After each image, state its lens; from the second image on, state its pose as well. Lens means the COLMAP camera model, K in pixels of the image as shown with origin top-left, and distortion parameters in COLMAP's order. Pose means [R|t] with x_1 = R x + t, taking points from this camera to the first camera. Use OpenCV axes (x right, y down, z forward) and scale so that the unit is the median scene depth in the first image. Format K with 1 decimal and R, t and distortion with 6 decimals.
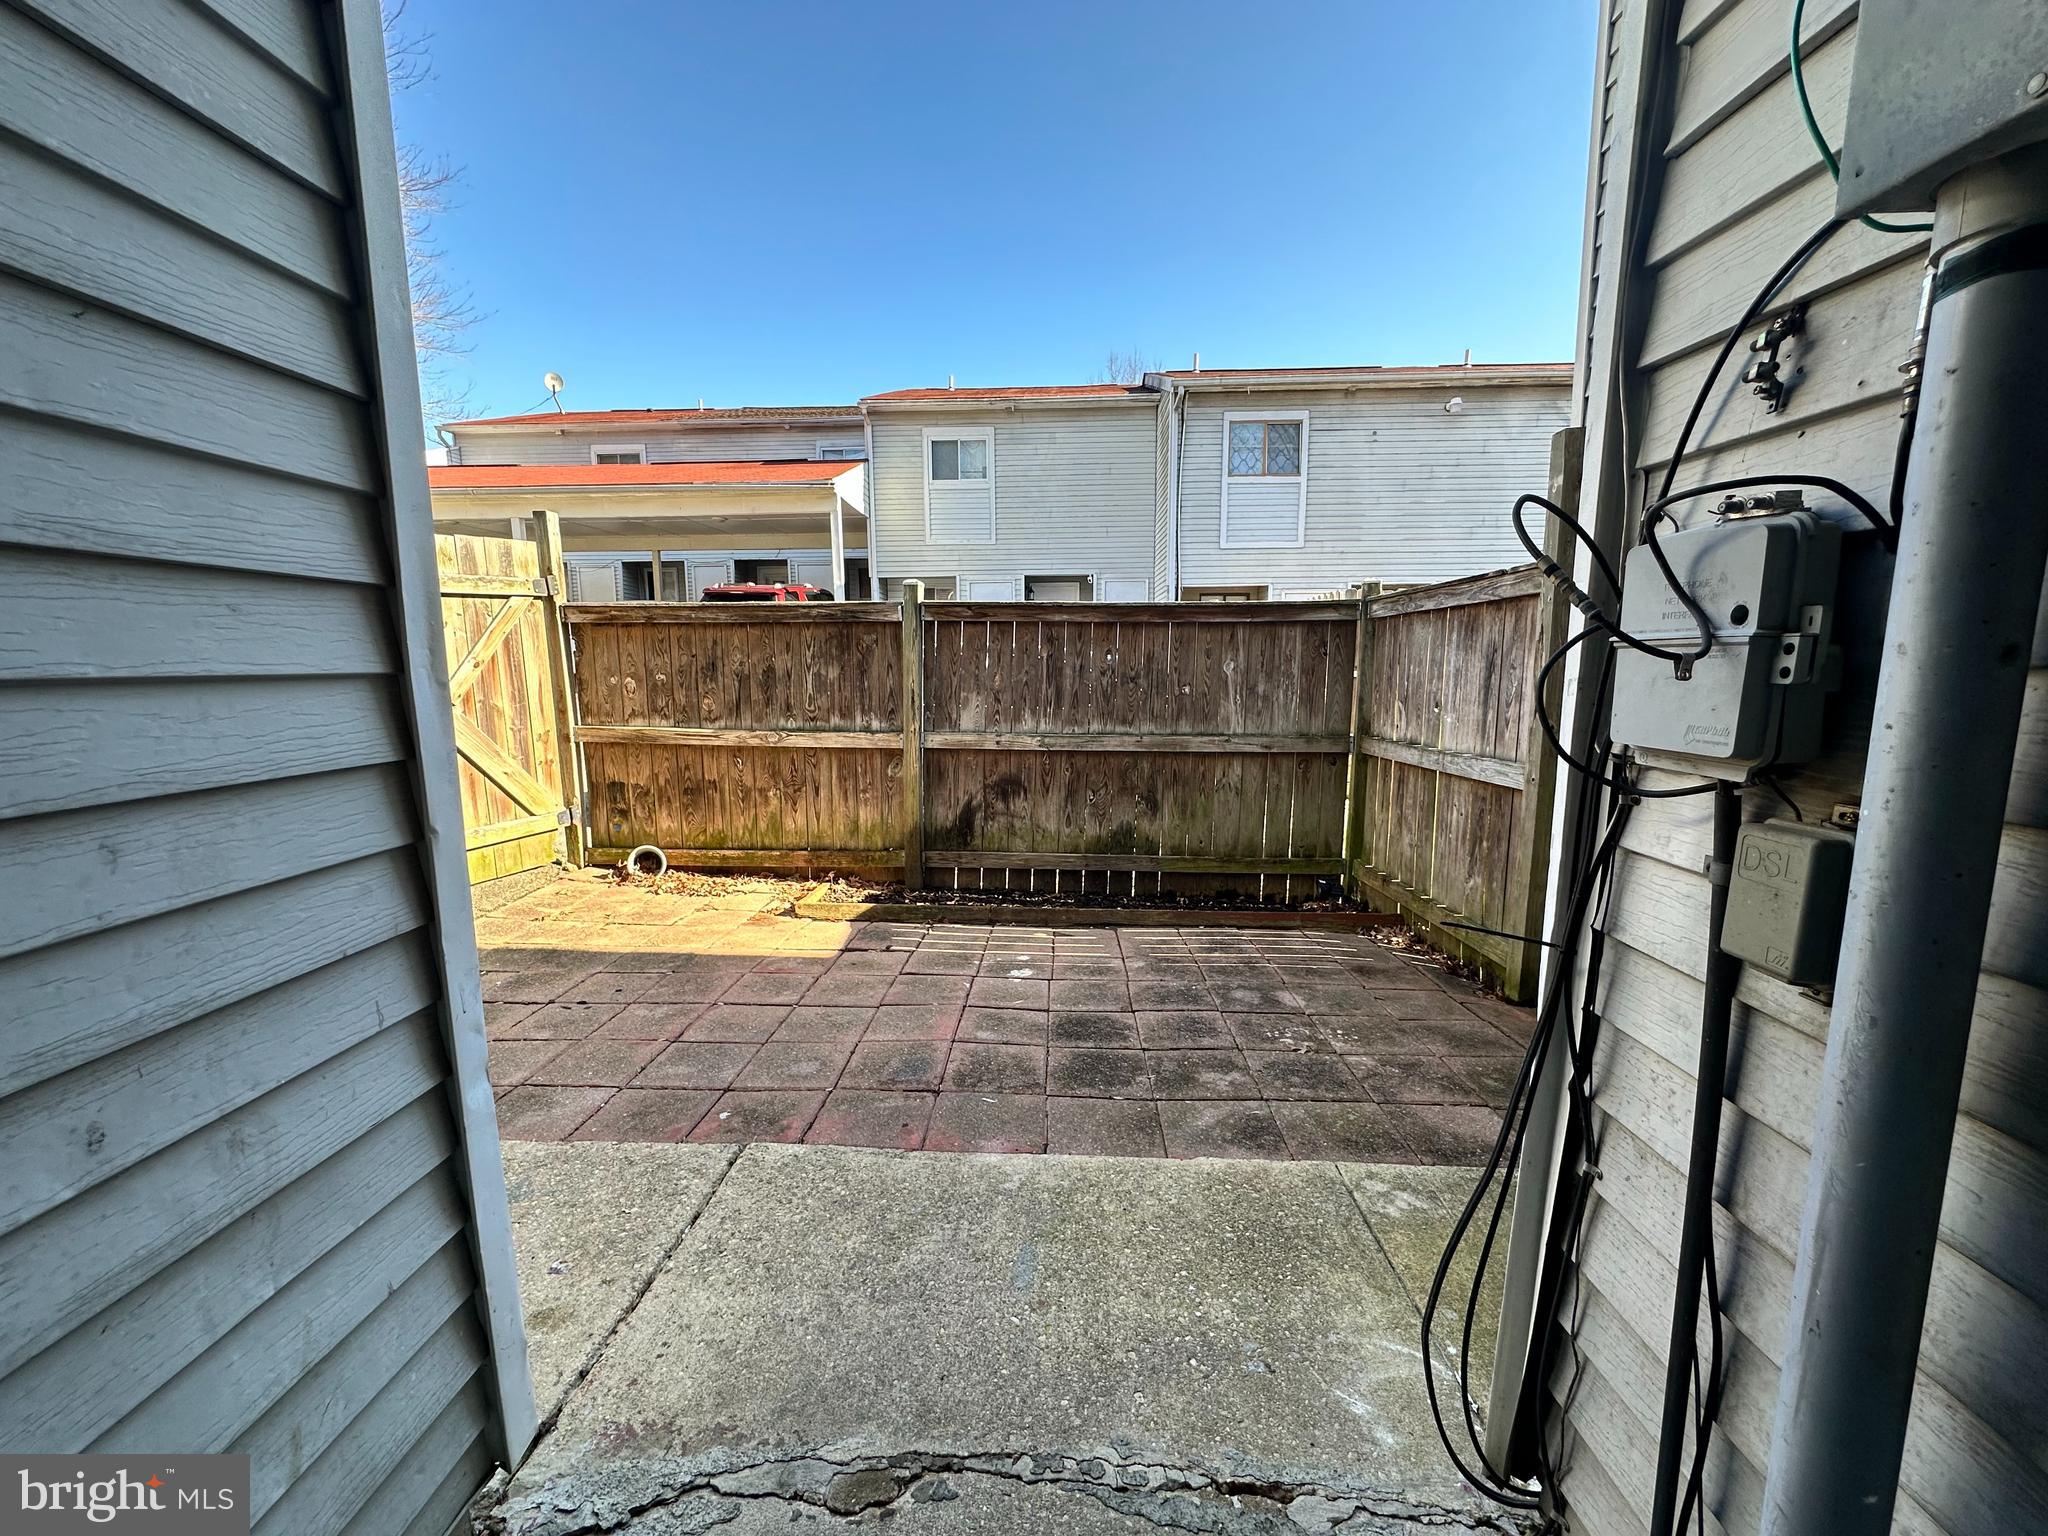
lens RADIAL K [[815.5, 0, 1031.3], [0, 815.5, 767.7], [0, 0, 1]] dist [-0.003735, 0.000765]
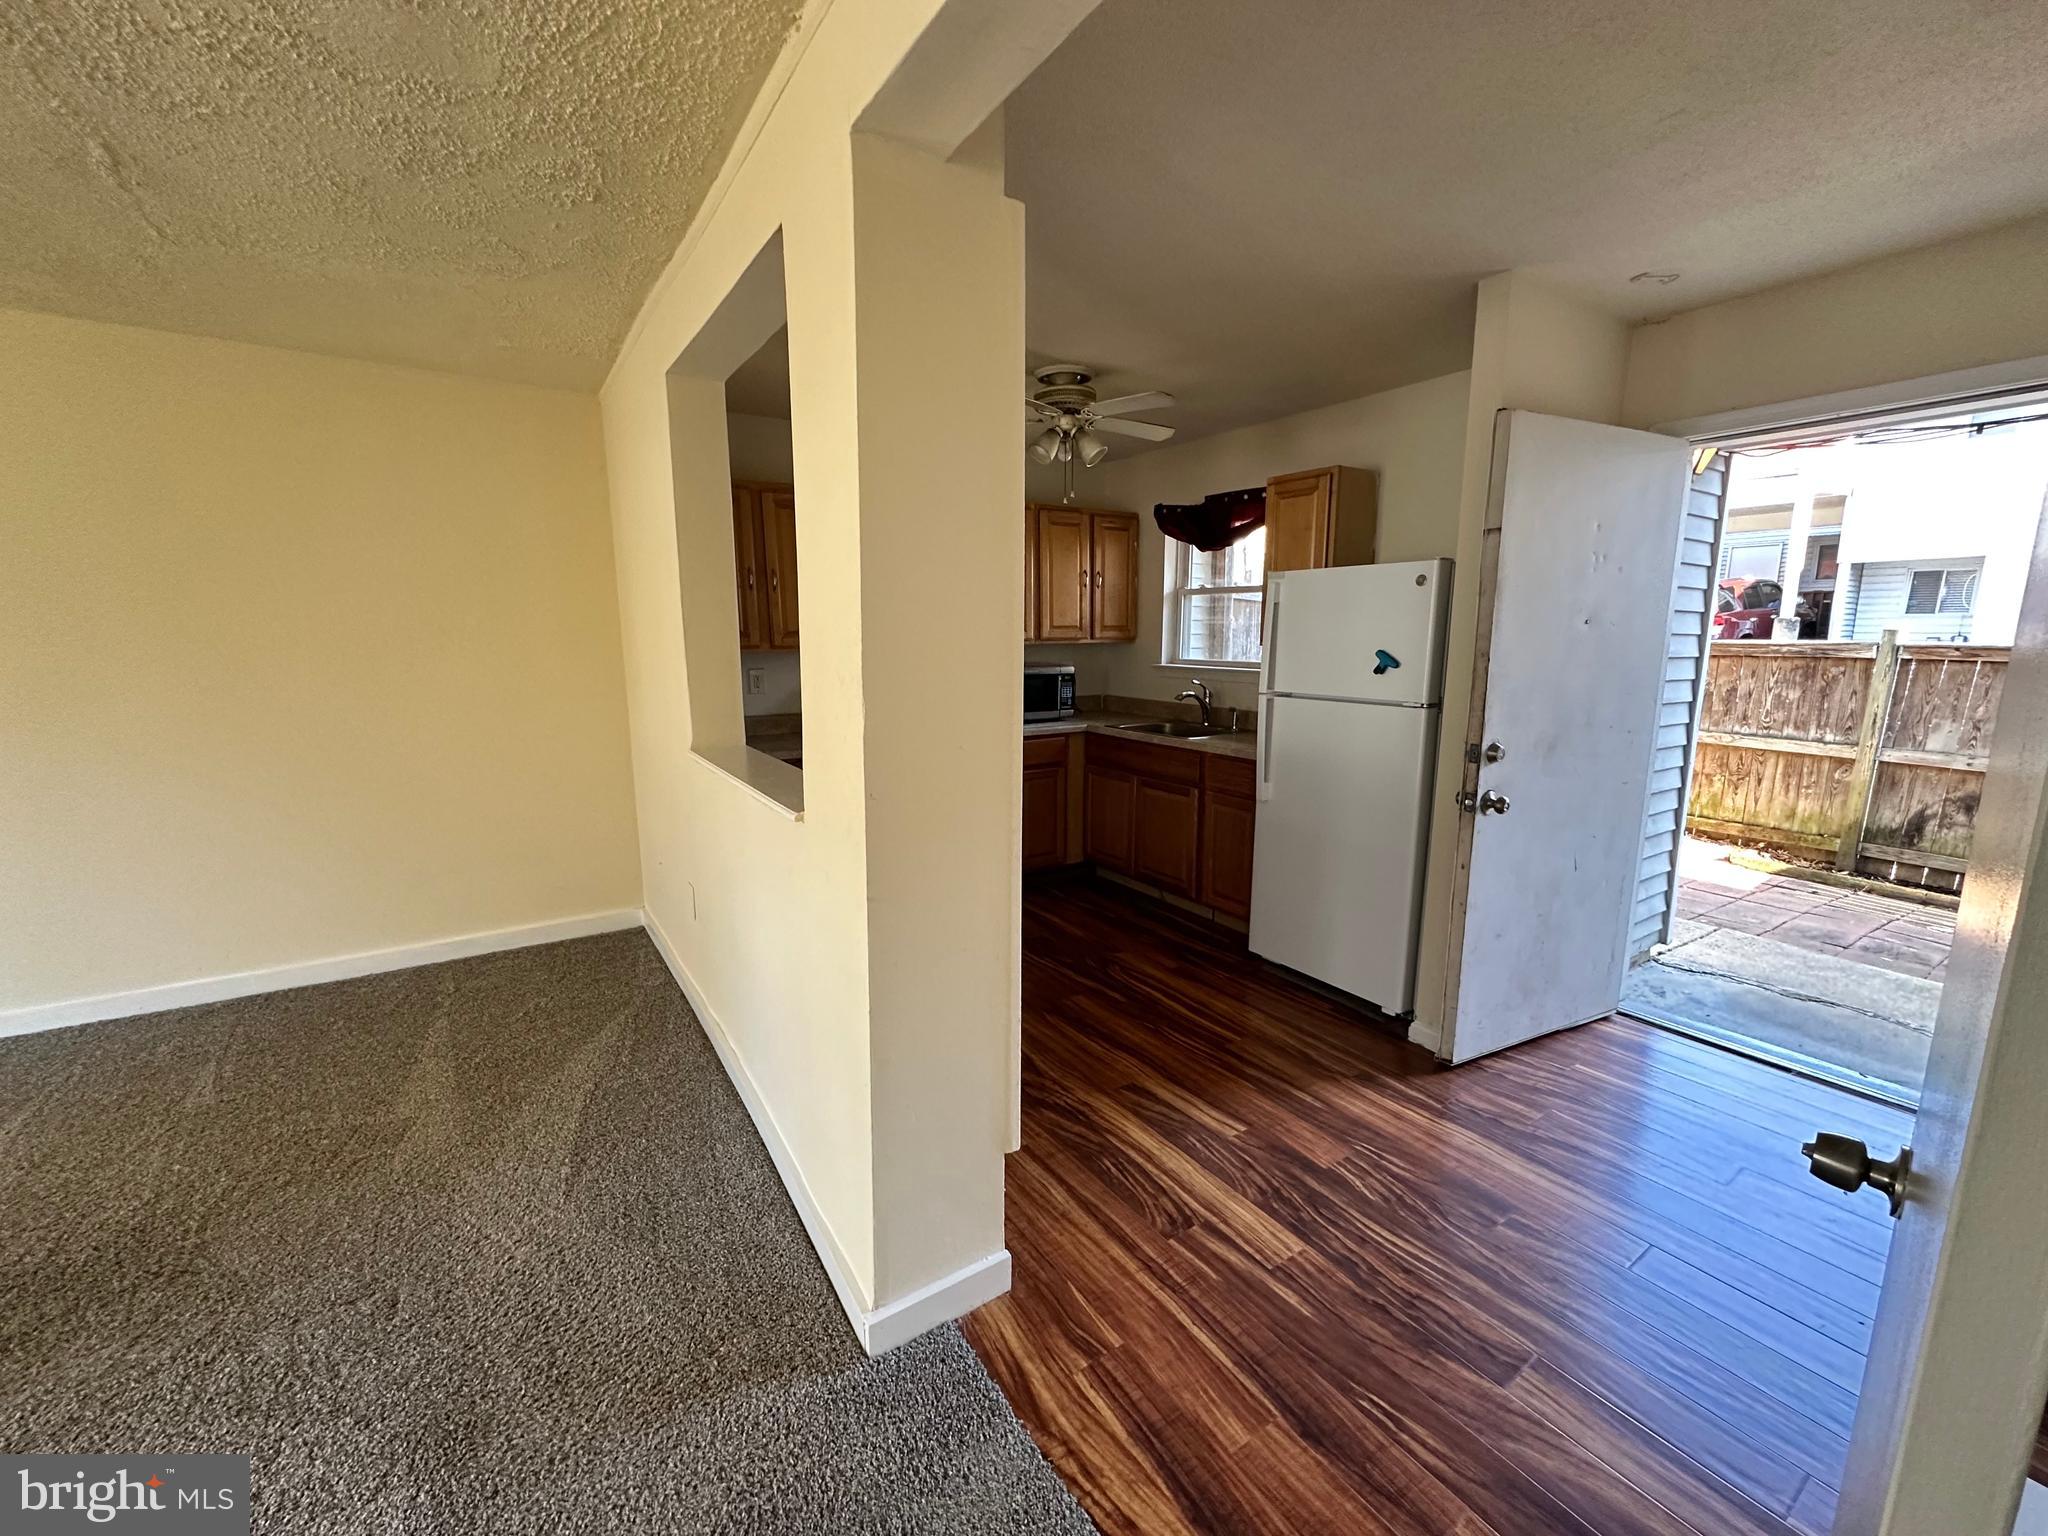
lens RADIAL K [[815.5, 0, 1026.8], [0, 815.5, 770.0], [0, 0, 1]] dist [-0.003735, 0.000765]
pose [[0.579706, 0.142577, -0.802255, 0.111312], [-0.113337, 0.989111, 0.093888, 0.021117], [0.806905, 0.036498, 0.589552, -0.777948]]
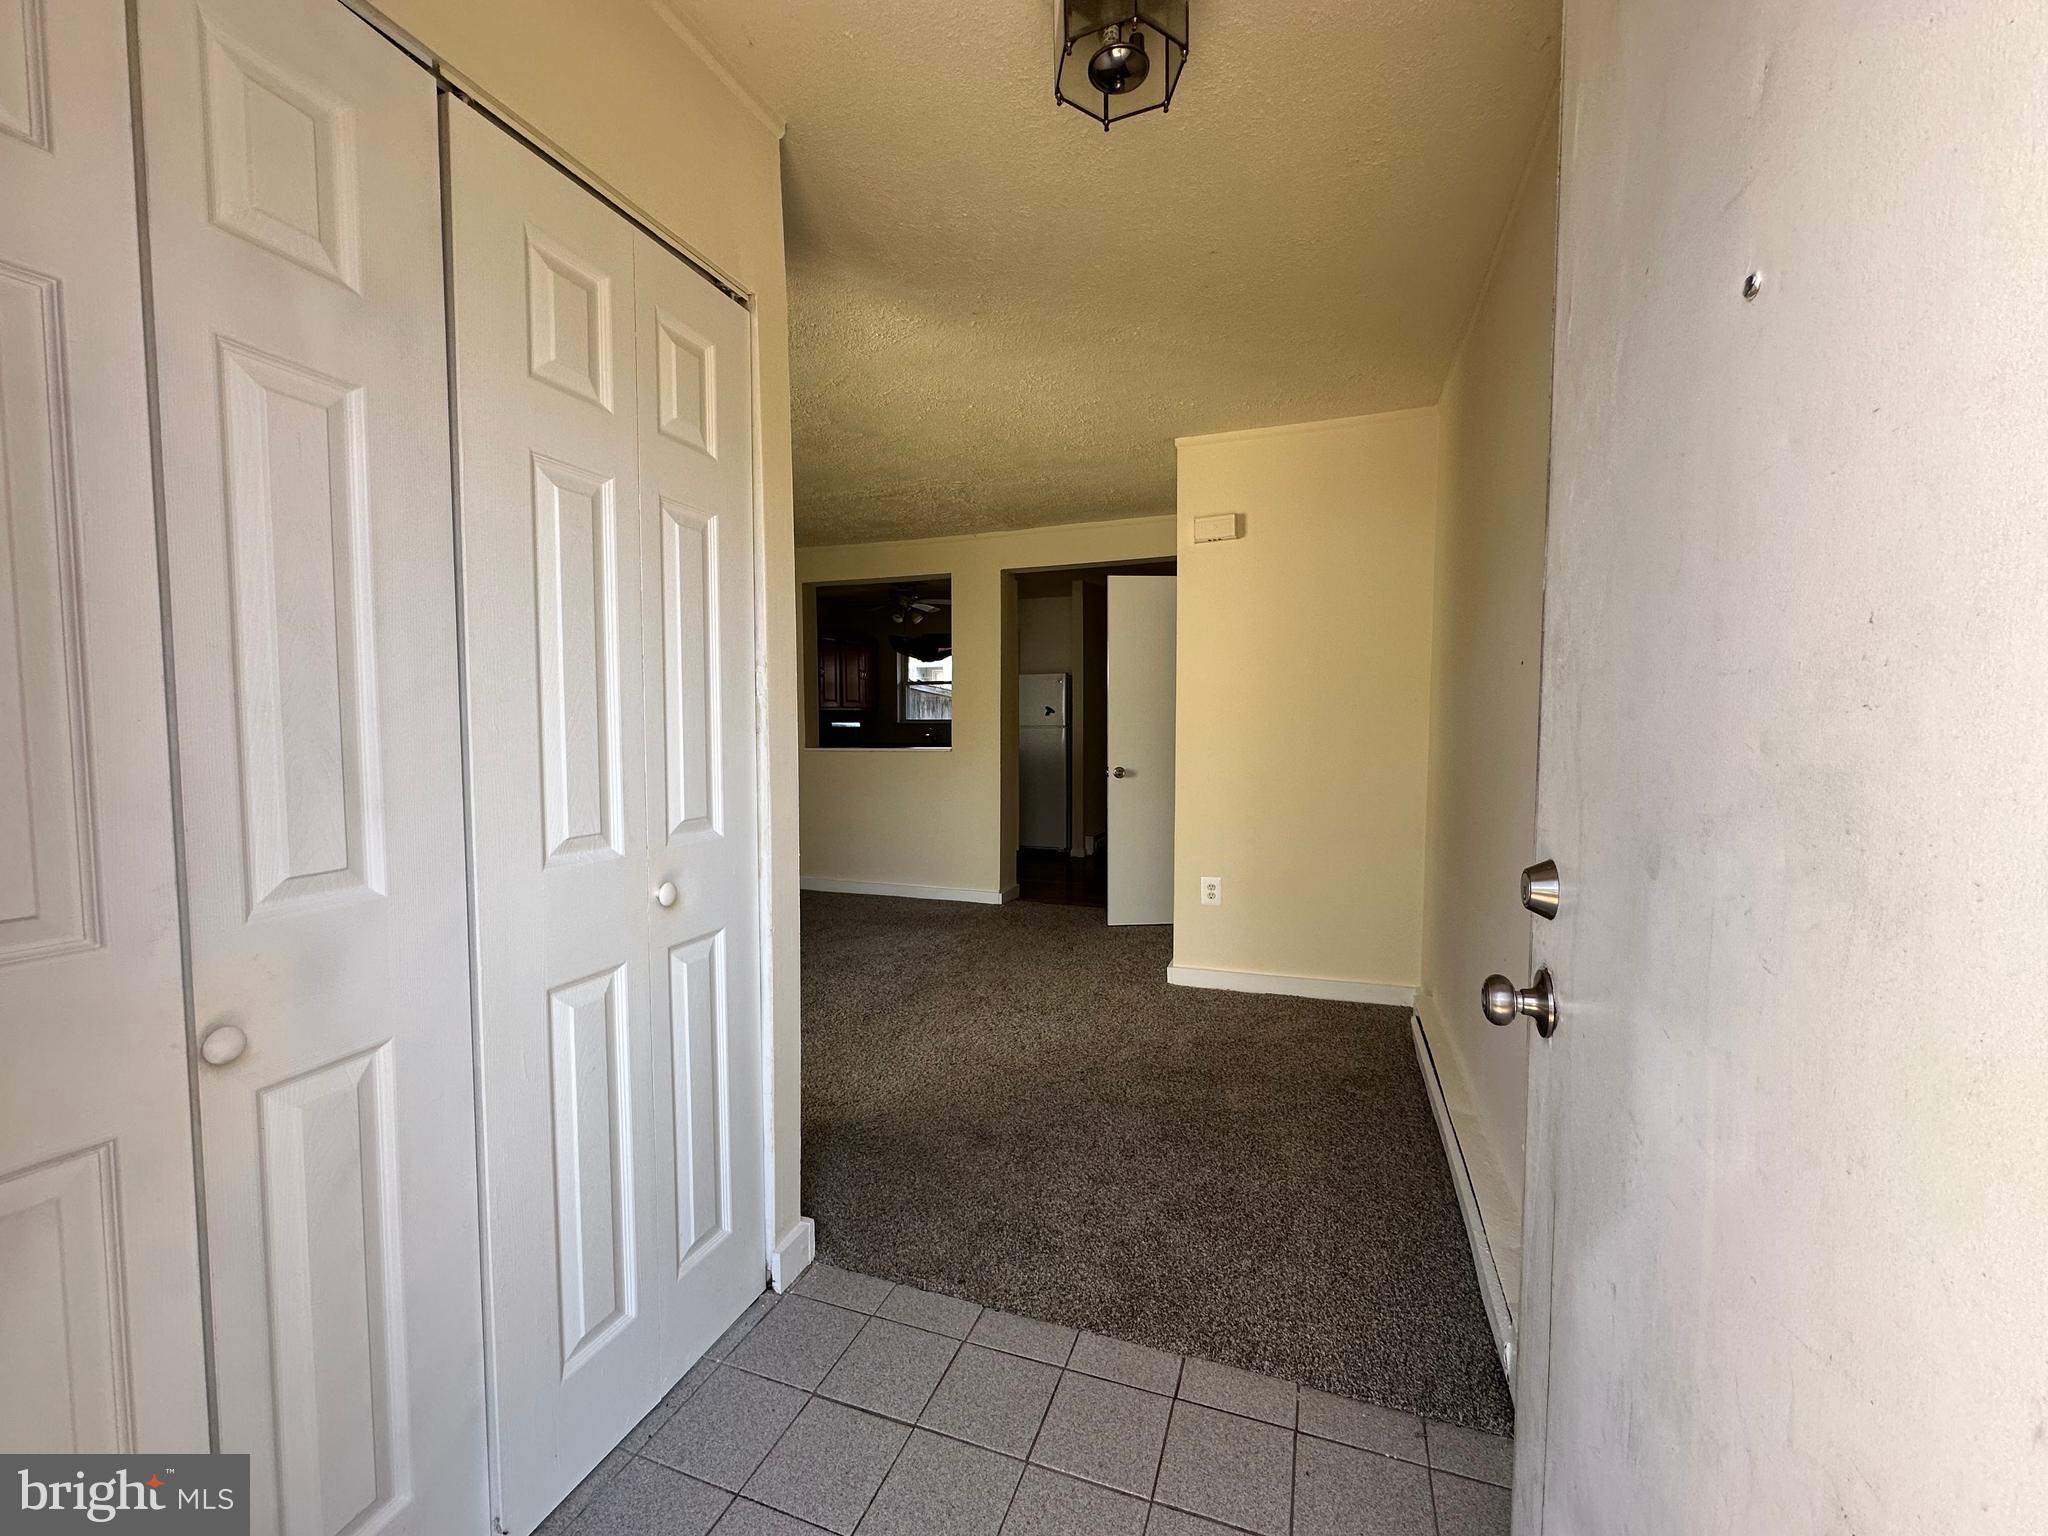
lens RADIAL K [[815.5, 0, 1024.6], [0, 815.5, 770.1], [0, 0, 1]] dist [-0.003735, 0.000765]
pose [[0.950138, 0.018313, -0.311291, 0.215602], [-0.042324, 0.996610, -0.070553, 0.195274], [0.308944, 0.080210, 0.947692, -1.703631]]
